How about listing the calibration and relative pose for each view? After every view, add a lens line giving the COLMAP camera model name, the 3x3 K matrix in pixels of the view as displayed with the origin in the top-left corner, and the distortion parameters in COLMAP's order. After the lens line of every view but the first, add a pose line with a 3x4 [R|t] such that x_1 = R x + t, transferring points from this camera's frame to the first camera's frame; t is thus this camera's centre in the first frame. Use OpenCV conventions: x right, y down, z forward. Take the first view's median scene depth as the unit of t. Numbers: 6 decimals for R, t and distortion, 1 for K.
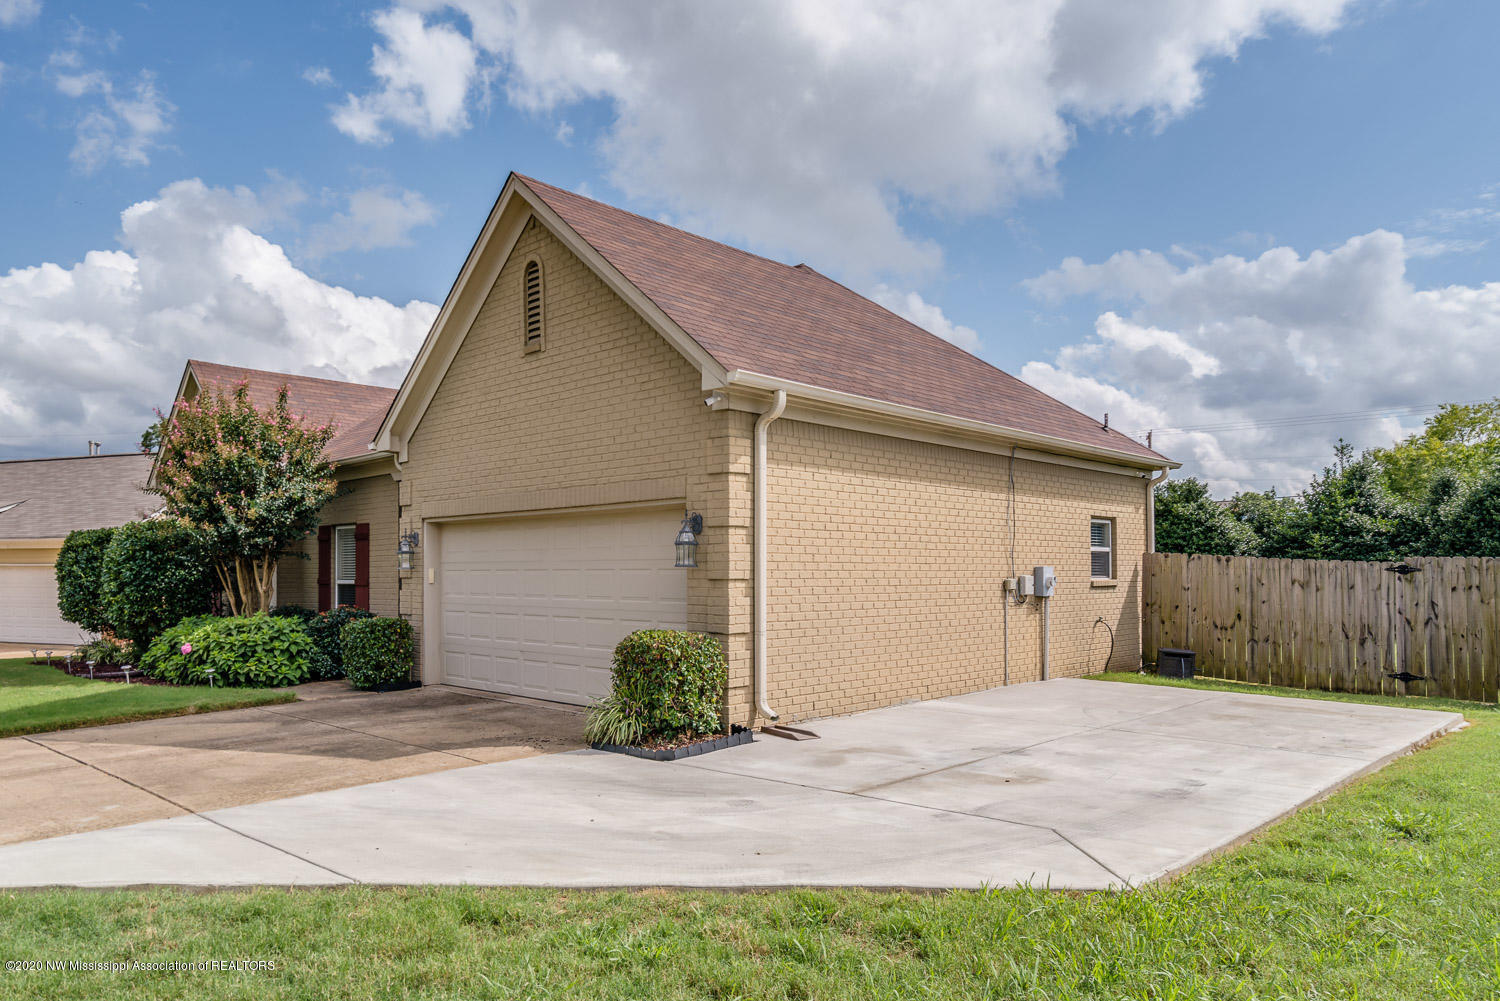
lens RADIAL K [[982.3, 0, 687.1], [0, 982.3, 541.9], [0, 0, 1]] dist [0.005585, 0.001179]
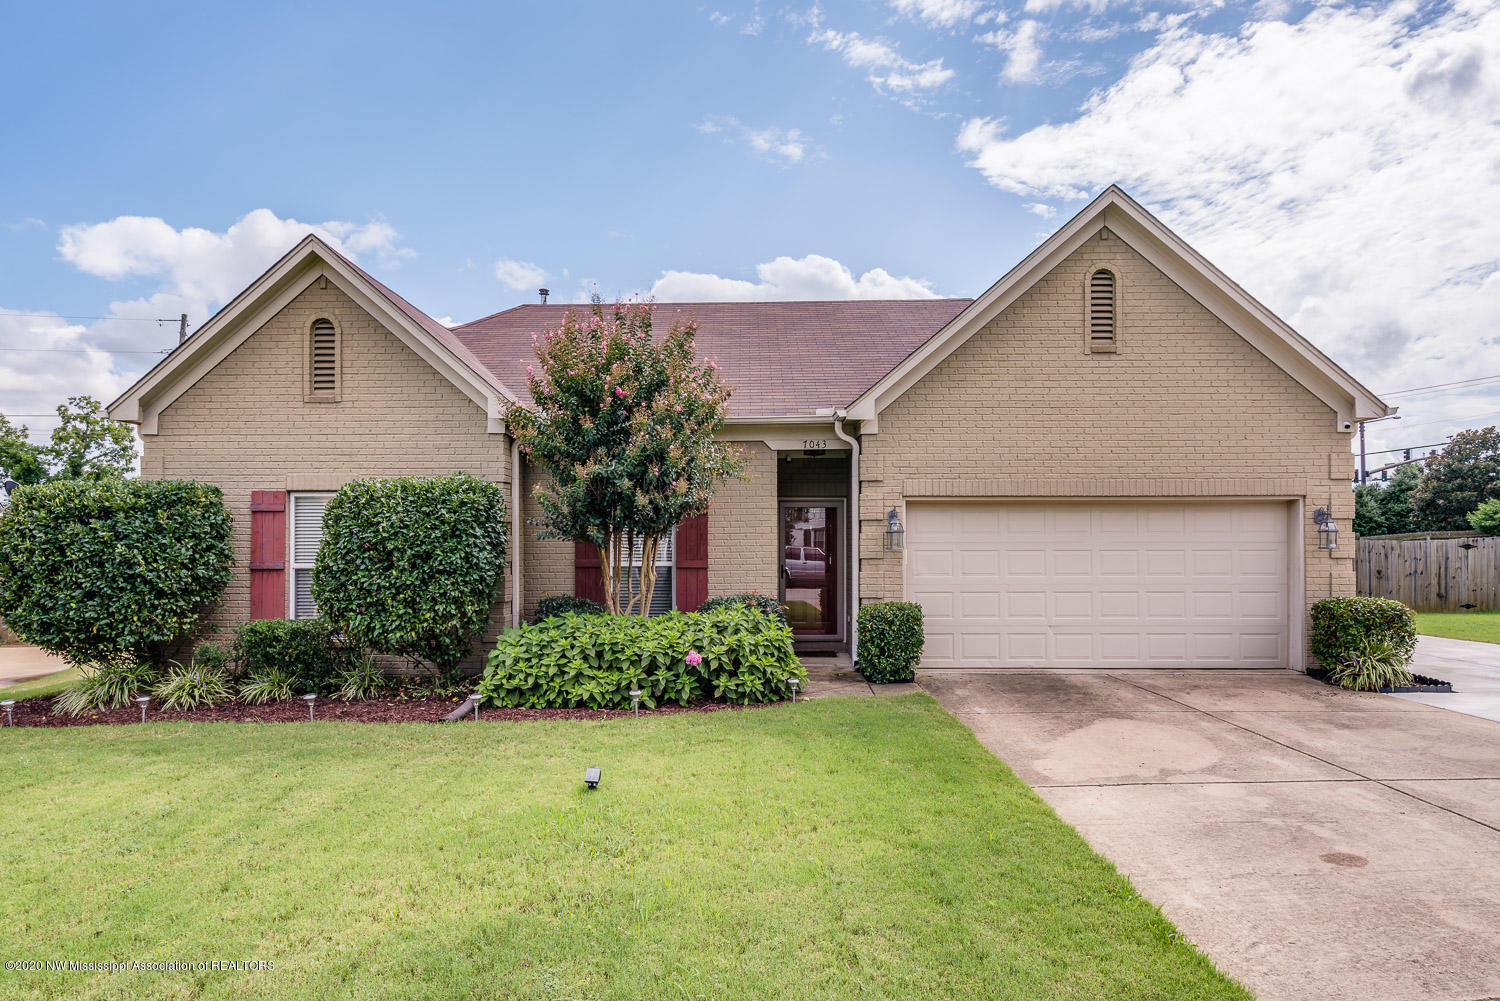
lens RADIAL K [[827.7, 0, 740.1], [0, 827.7, 523.0], [0, 0, 1]] dist [0.002219, 0.001053]
pose [[0.710314, 0.016545, 0.703691, -0.952151], [-0.021563, 0.999766, -0.001740, 0.007092], [-0.703555, -0.013938, 0.710504, 0.544804]]
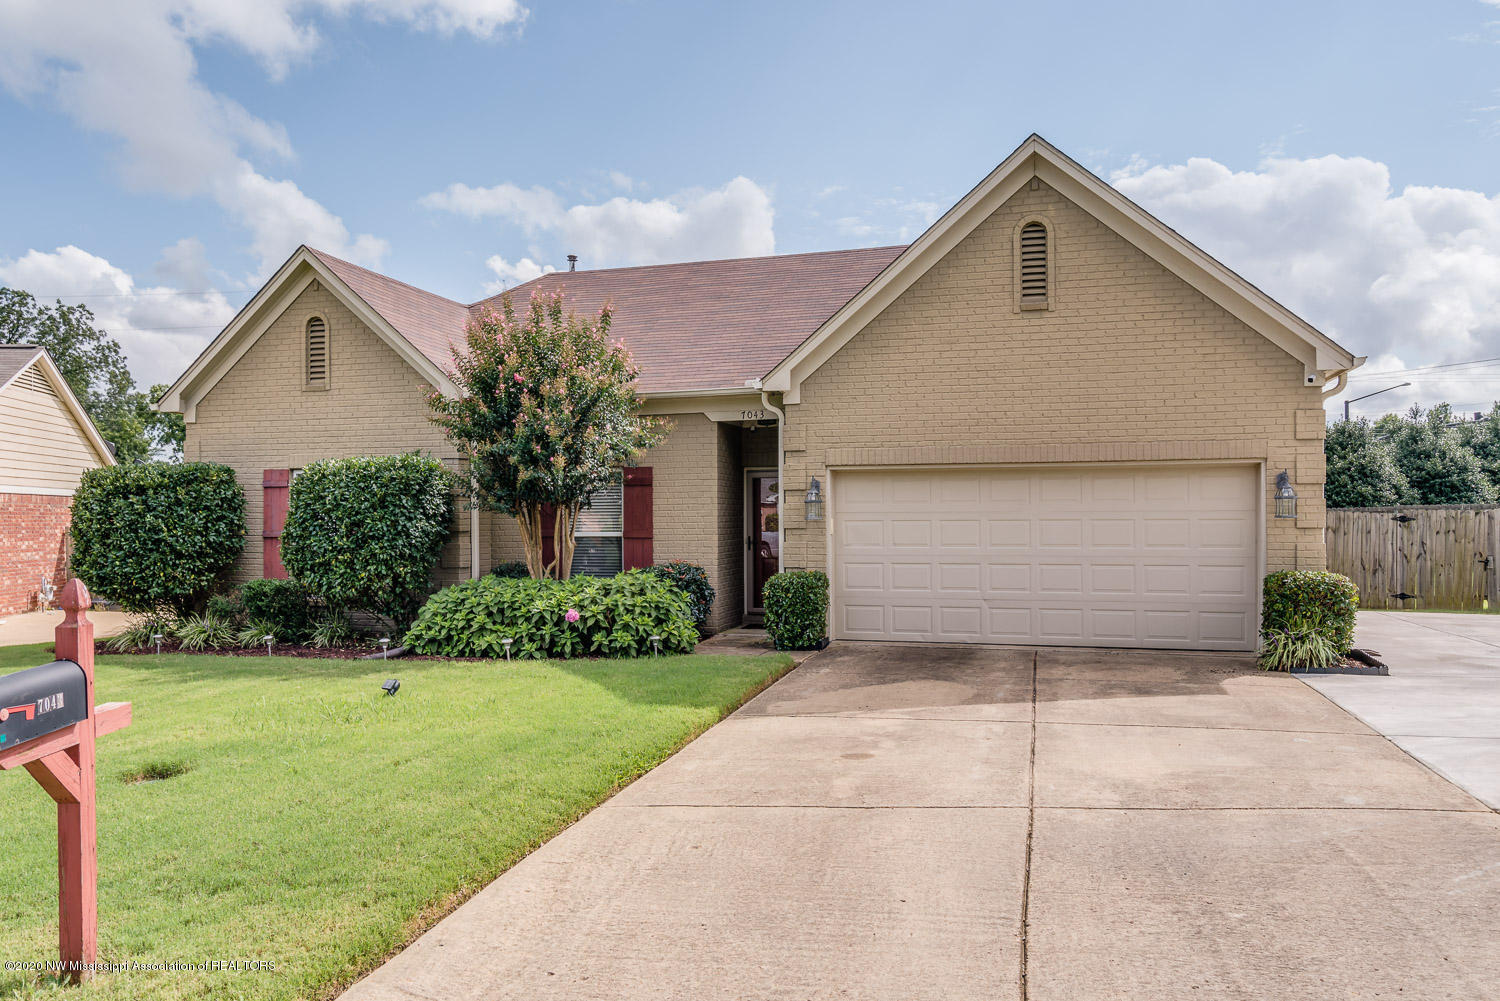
lens RADIAL K [[1083.7, 0, 734.7], [0, 1083.7, 502.7], [0, 0, 1]] dist [0.005271, 0.003512]
pose [[0.870105, 0.006725, 0.492820, -0.864964], [-0.013629, 0.999853, 0.010420, 0.002264], [-0.492678, -0.015783, 0.870069, 0.137772]]
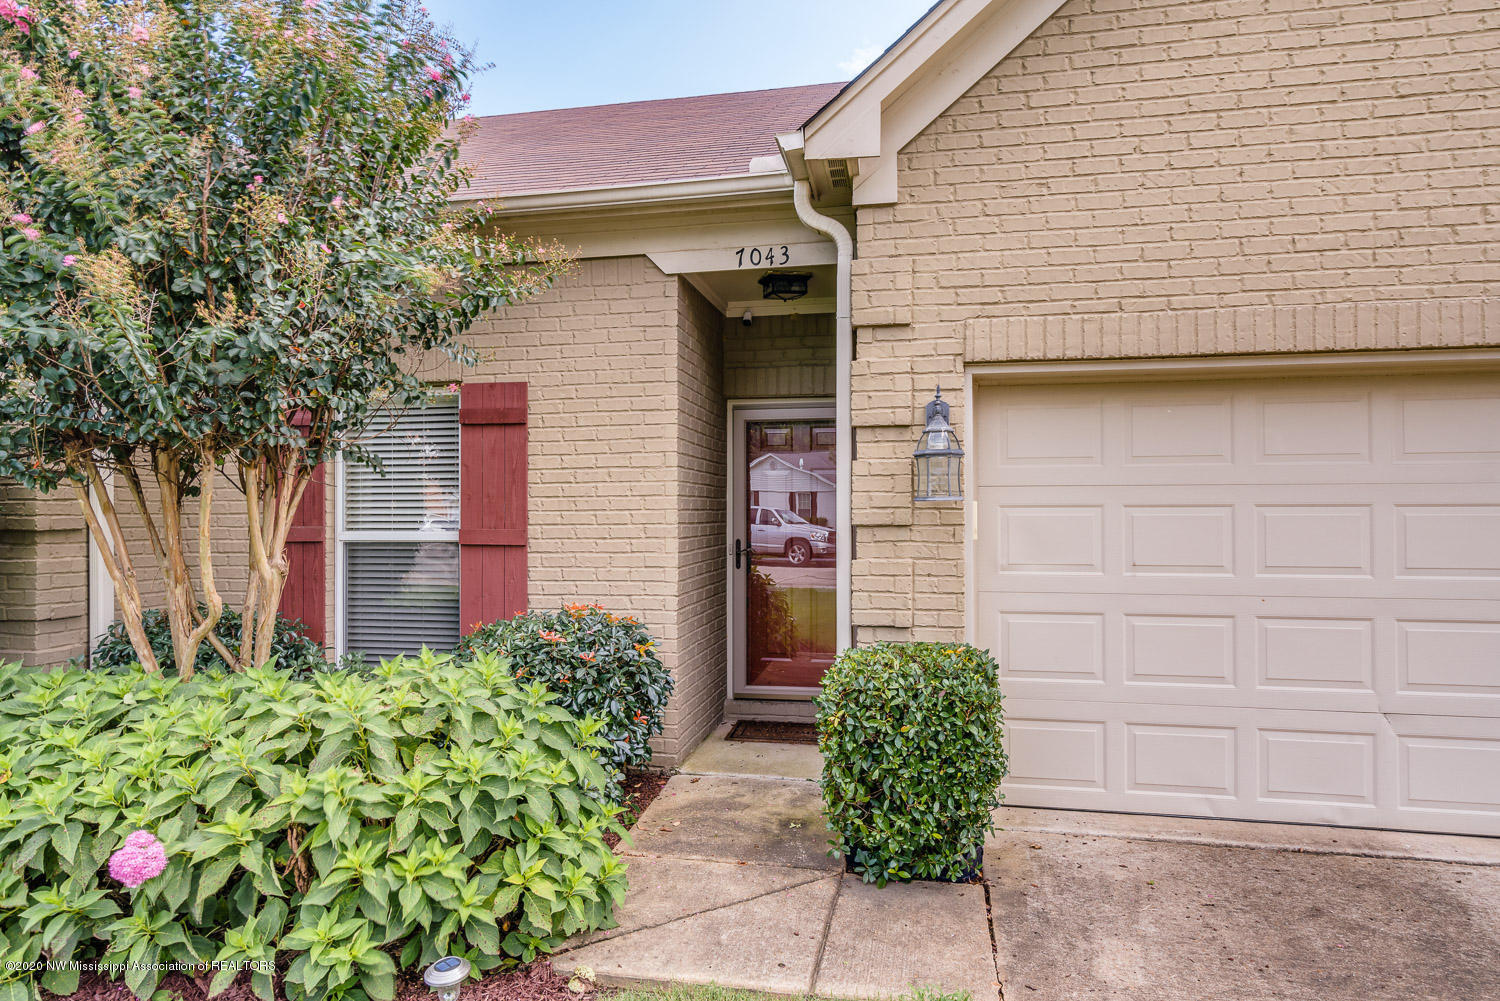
lens RADIAL K [[869.9, 0, 750.0], [0, 869.9, 500.5], [0, 0, 1]] dist [0.008609, 0.001808]
pose [[0.820420, 0.009958, 0.571675, -0.523109], [-0.018852, 0.999776, 0.009639, 0.025796], [-0.571451, -0.018685, 0.820424, 0.784935]]
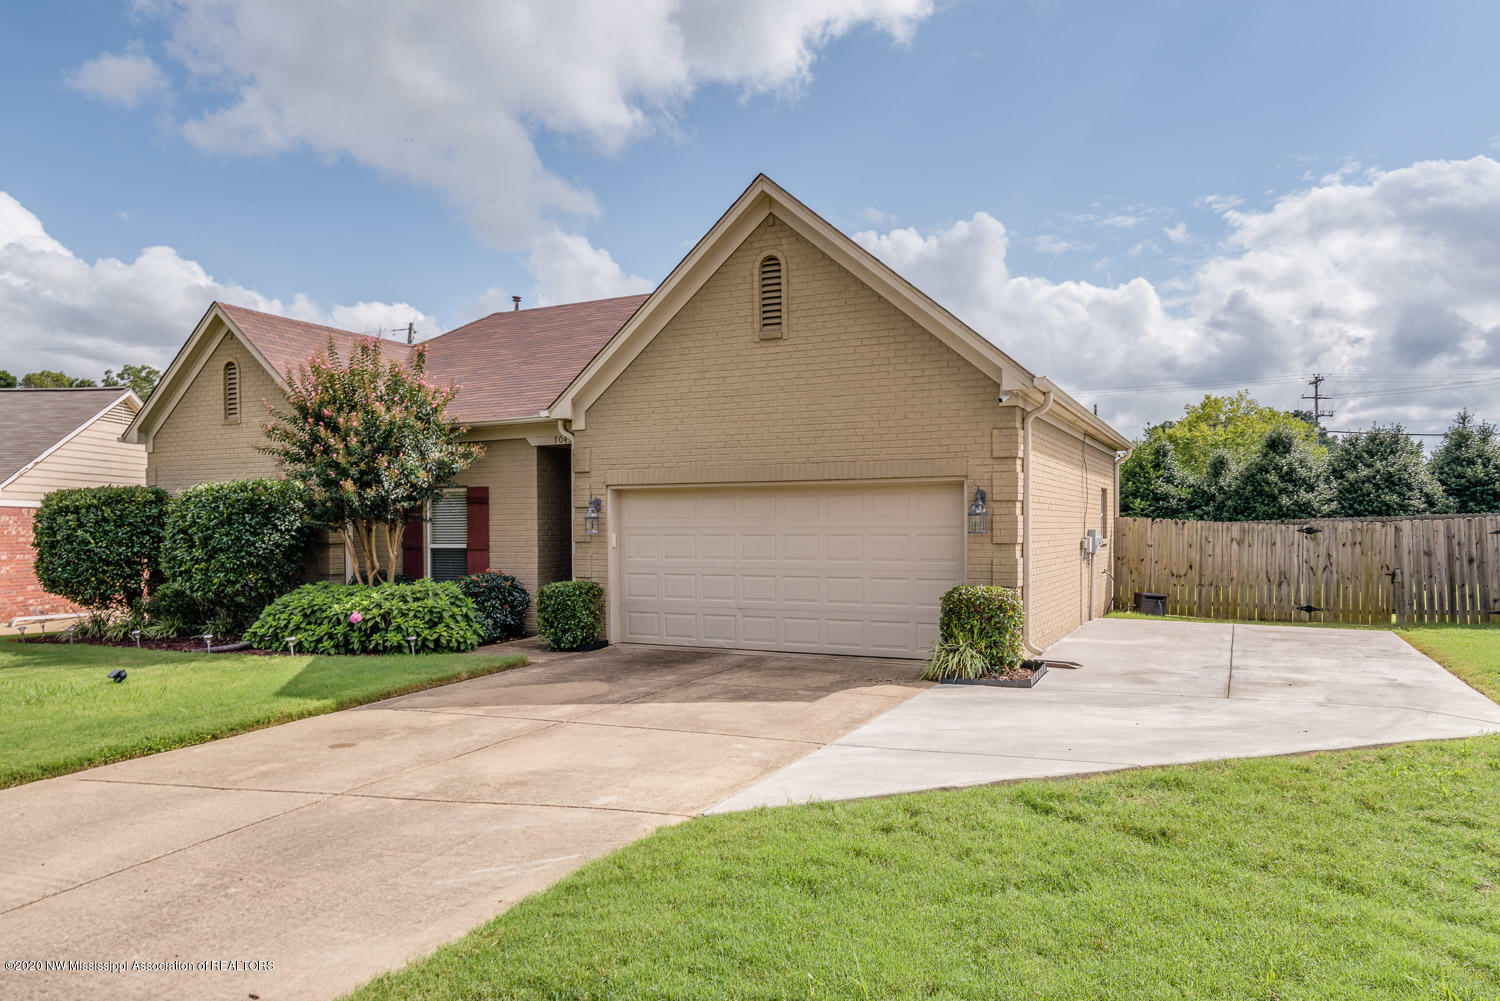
lens RADIAL K [[1004.6, 0, 747.8], [0, 1004.6, 531.4], [0, 0, 1]] dist [0.003402, 0.002794]
pose [[0.942217, -0.003738, 0.334983, -0.489162], [-0.007966, 0.999405, 0.033558, -0.011912], [-0.334909, -0.034288, 0.941626, -0.056740]]
